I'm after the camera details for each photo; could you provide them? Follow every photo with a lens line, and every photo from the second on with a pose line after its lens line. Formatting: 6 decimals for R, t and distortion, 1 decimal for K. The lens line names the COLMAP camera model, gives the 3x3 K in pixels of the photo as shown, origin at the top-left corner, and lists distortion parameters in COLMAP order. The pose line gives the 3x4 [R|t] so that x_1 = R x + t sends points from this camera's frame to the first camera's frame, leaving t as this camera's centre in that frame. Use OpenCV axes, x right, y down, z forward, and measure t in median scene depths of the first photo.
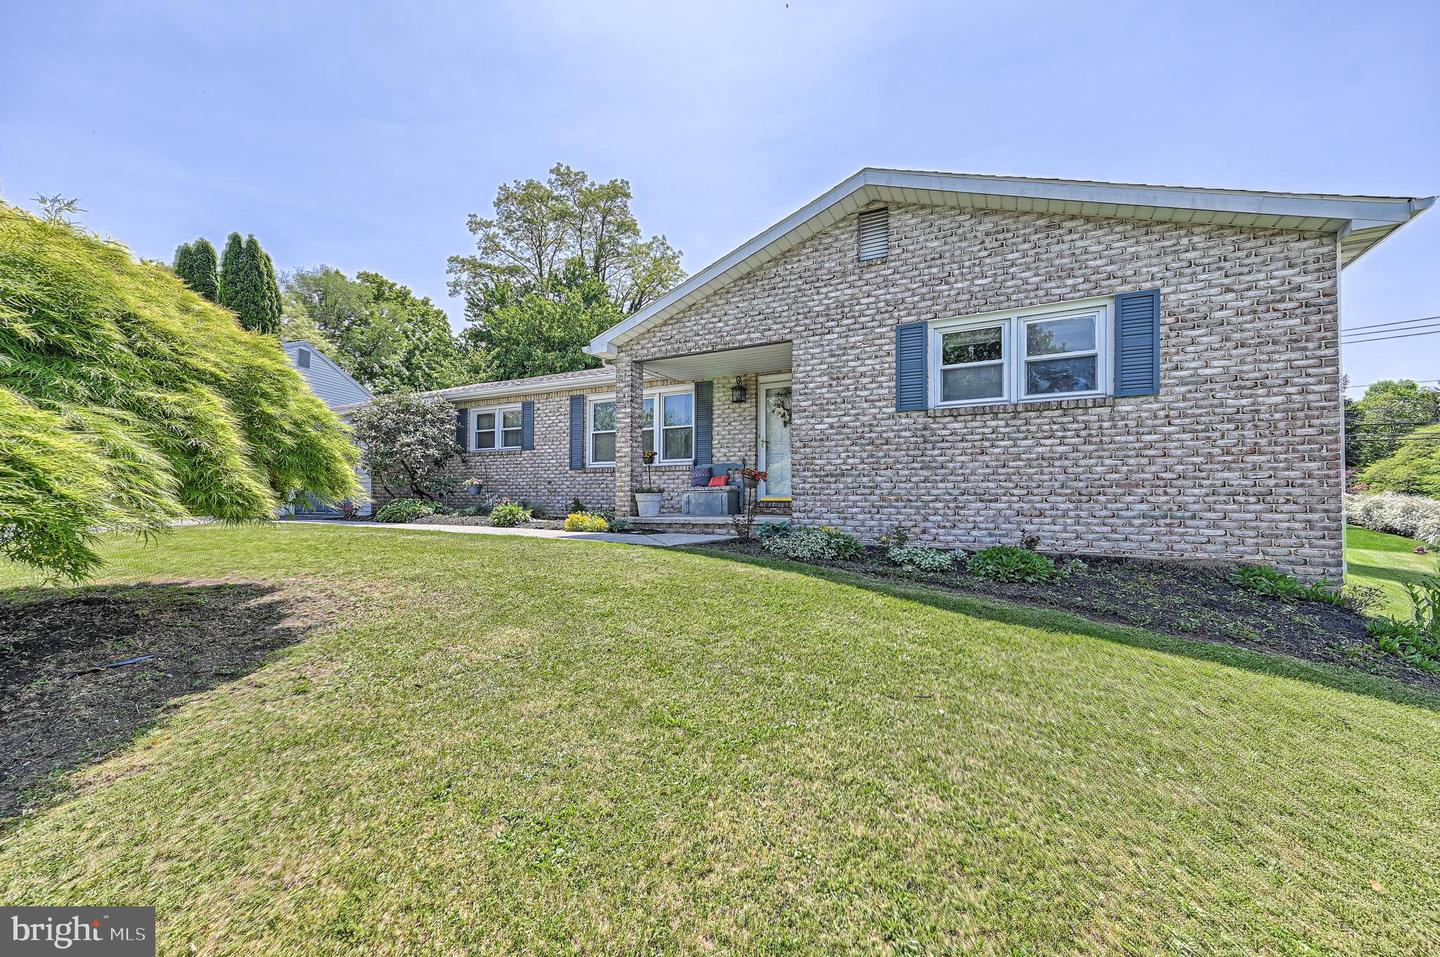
lens RADIAL K [[548.5, 0, 714.5], [0, 548.5, 495.2], [0, 0, 1]] dist [-0.001036, -0.000079]
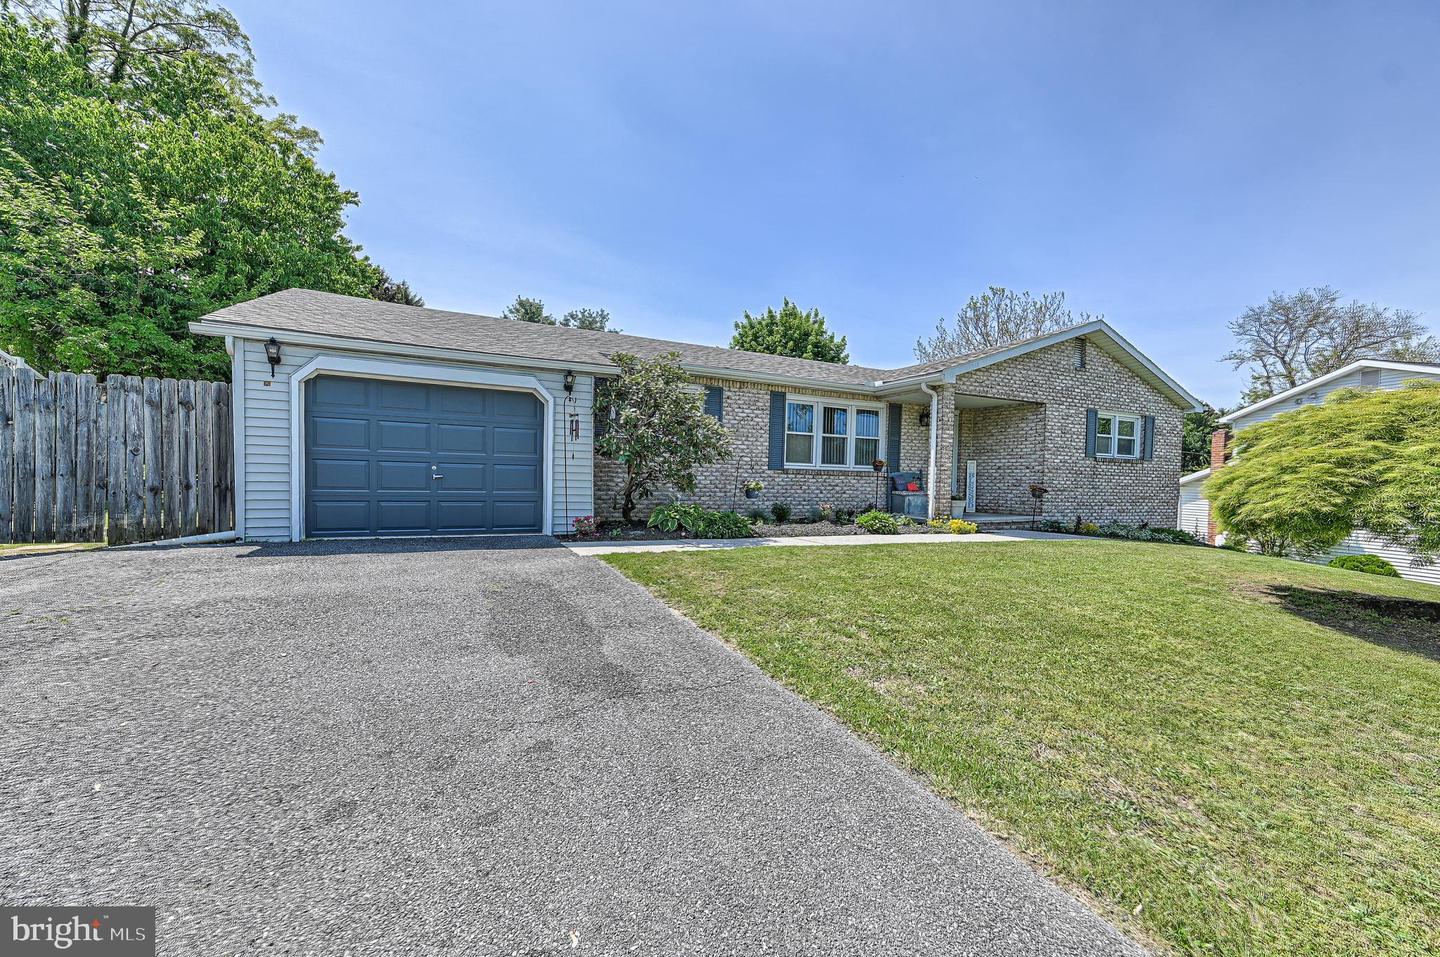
lens RADIAL K [[591.5, 0, 705.3], [0, 591.5, 499.1], [0, 0, 1]] dist [0.012262, 0.000249]
pose [[0.593585, -0.011486, 0.804689, -1.152134], [-0.023916, 0.999205, 0.031904, -0.025404], [-0.804416, -0.038183, 0.592838, 0.485435]]
